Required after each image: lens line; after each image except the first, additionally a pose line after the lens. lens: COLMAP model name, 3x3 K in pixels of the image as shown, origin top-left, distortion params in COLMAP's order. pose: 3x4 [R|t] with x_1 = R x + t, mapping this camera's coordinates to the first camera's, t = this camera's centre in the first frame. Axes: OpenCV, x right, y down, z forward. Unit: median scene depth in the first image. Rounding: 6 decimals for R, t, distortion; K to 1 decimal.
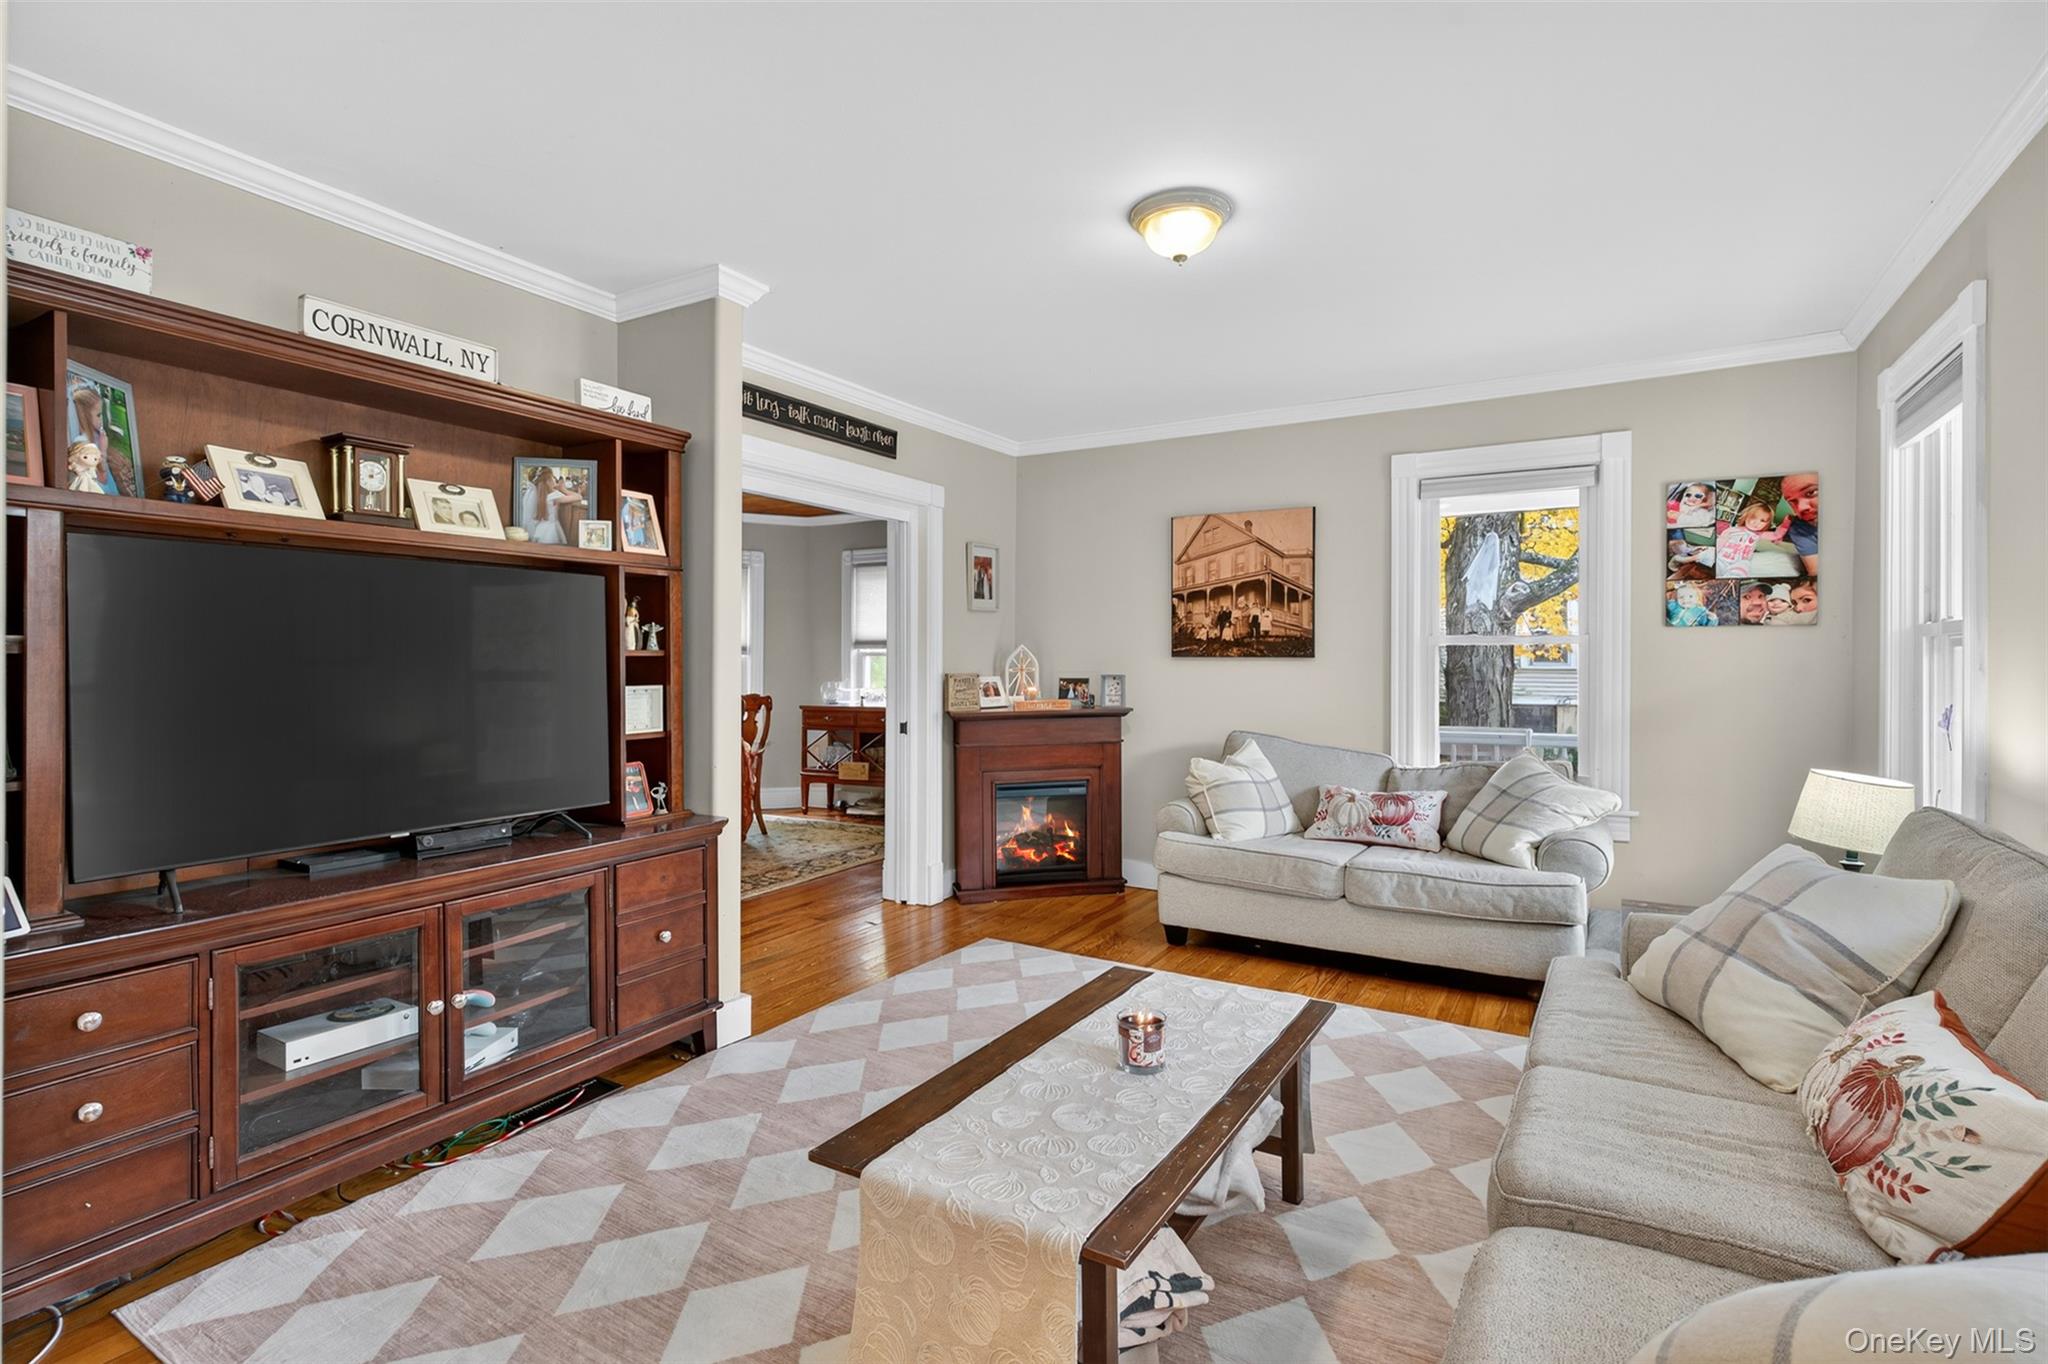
lens RADIAL K [[978.6, 0, 1036.7], [0, 978.6, 667.5], [0, 0, 1]] dist [0.003338, -0.000001]
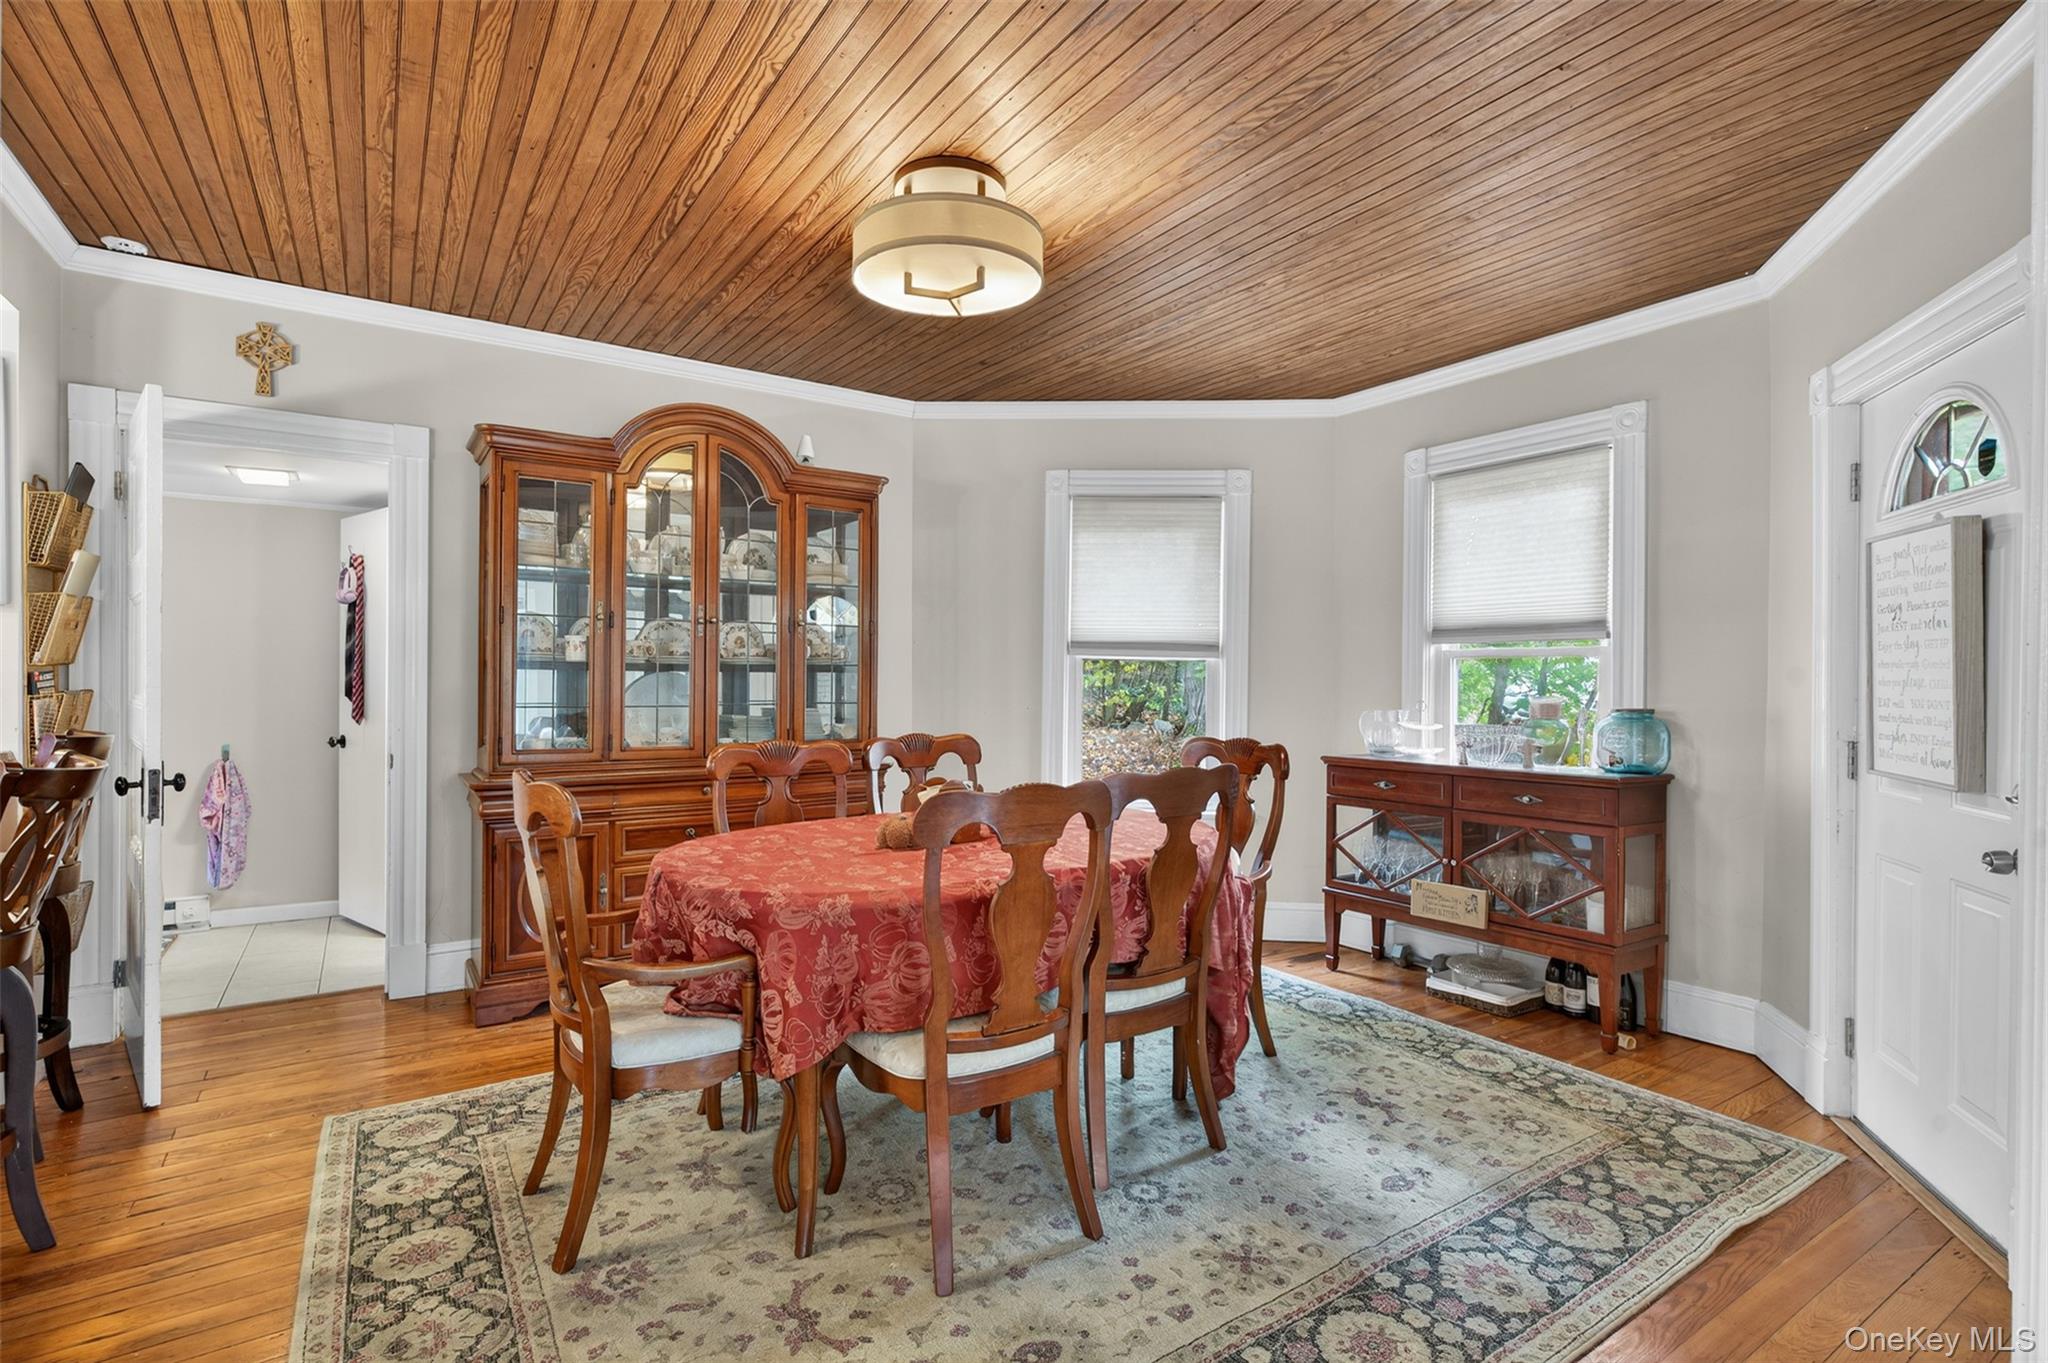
lens RADIAL K [[978.6, 0, 1021.7], [0, 978.6, 673.6], [0, 0, 1]] dist [0.003338, -0.000001]
pose [[0.896211, -0.002581, -0.443621, -0.154220], [-0.002232, 0.999944, -0.010328, 0.001093], [0.443623, 0.010247, 0.896155, 0.466968]]
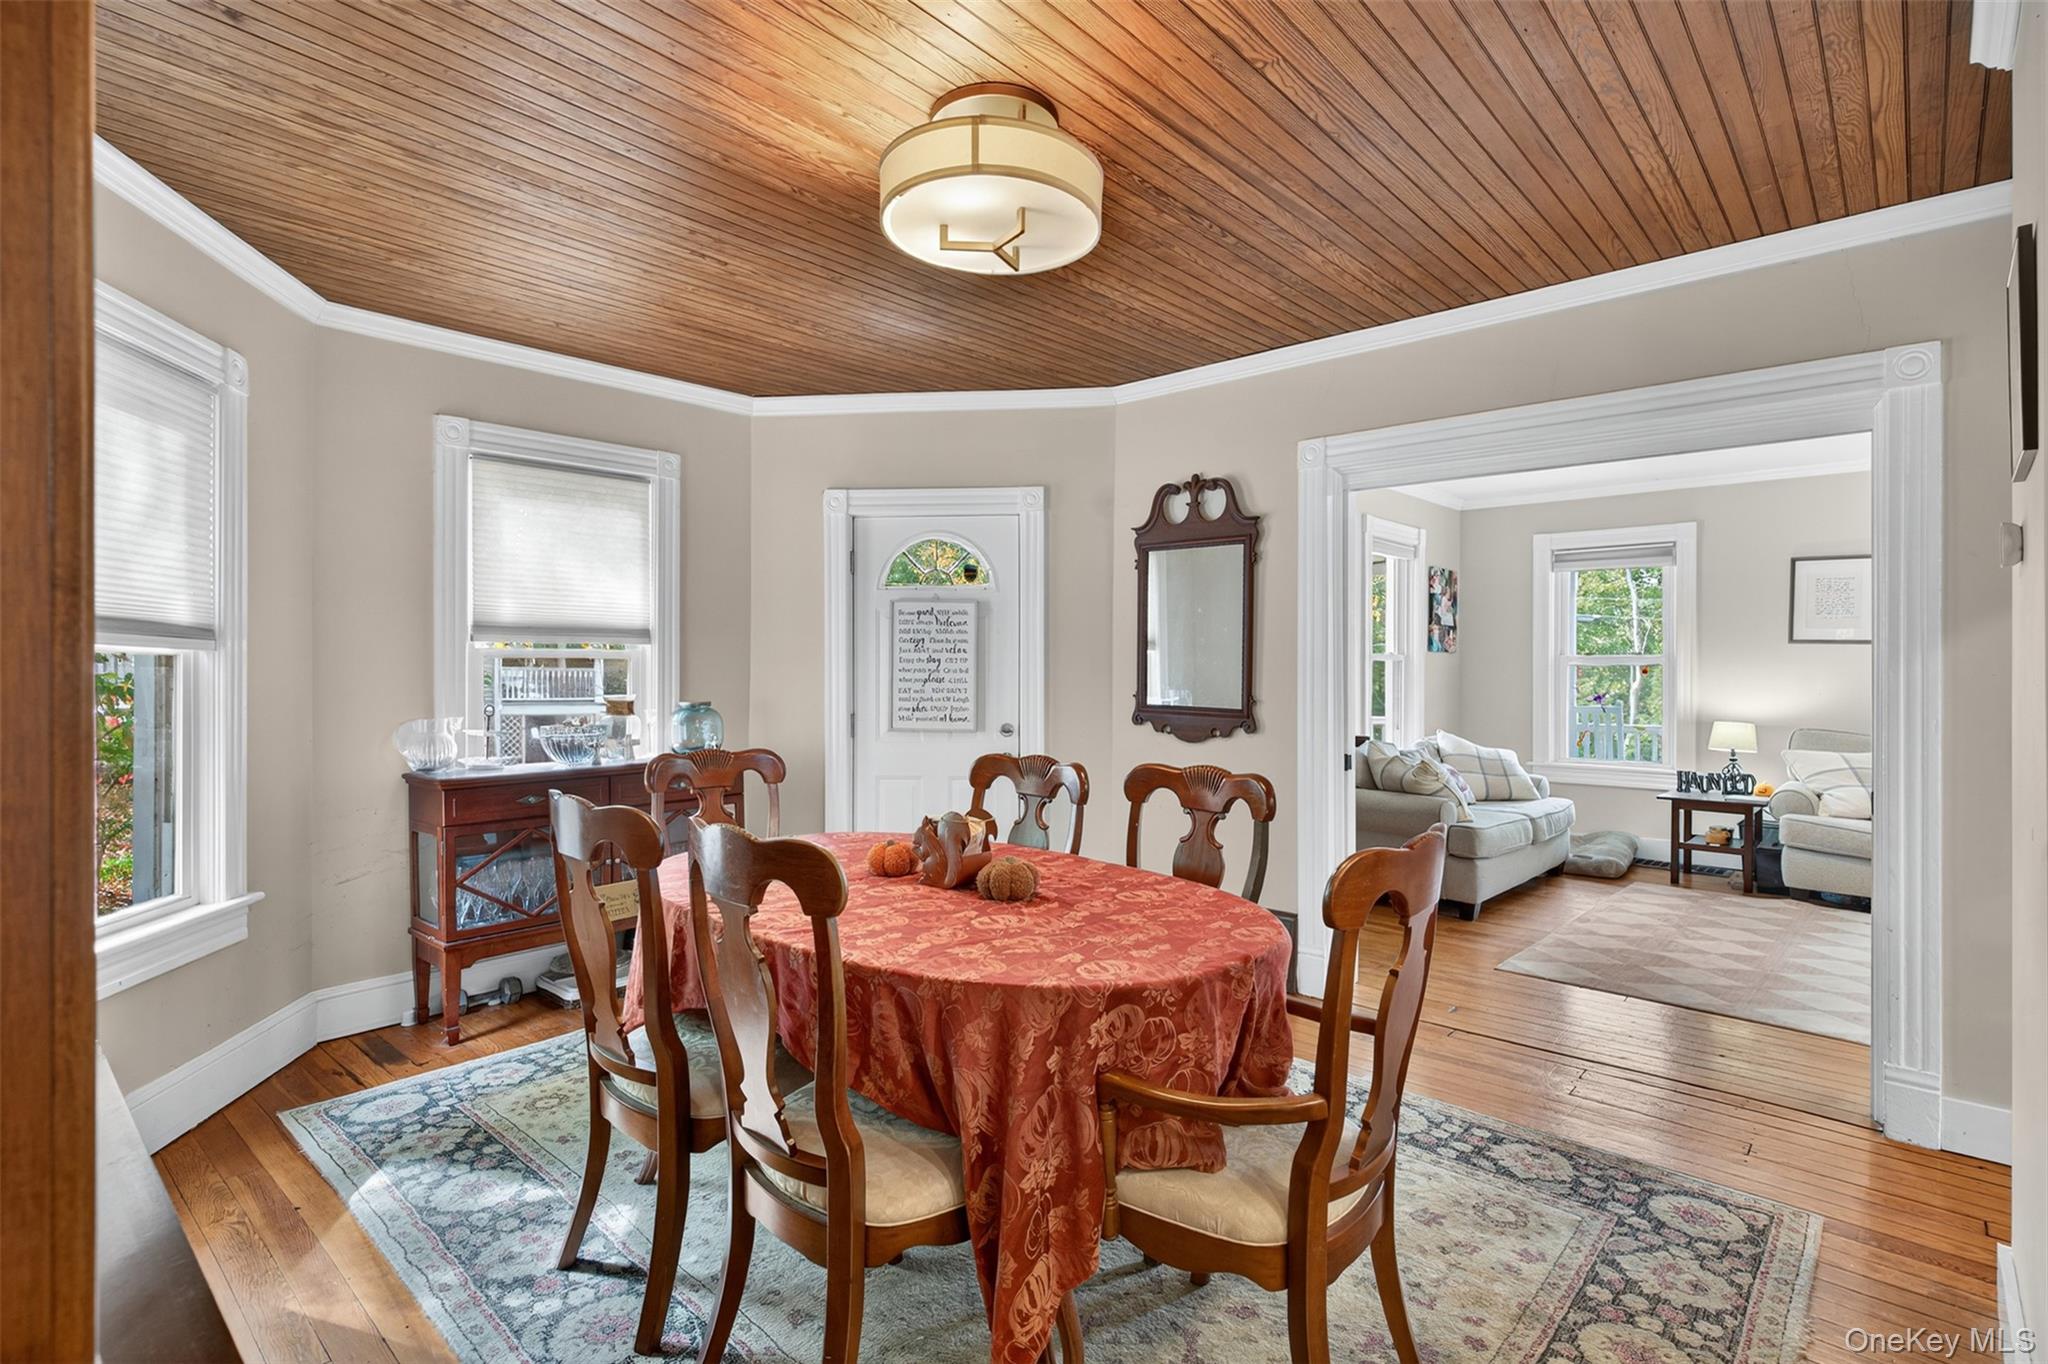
lens RADIAL K [[978.6, 0, 1011.4], [0, 978.6, 669.9], [0, 0, 1]] dist [0.003338, -0.000001]
pose [[0.210191, -0.011181, 0.977596, -0.586509], [0.006158, 0.999930, 0.010113, -0.009884], [-0.977641, 0.003894, 0.210246, 0.680025]]
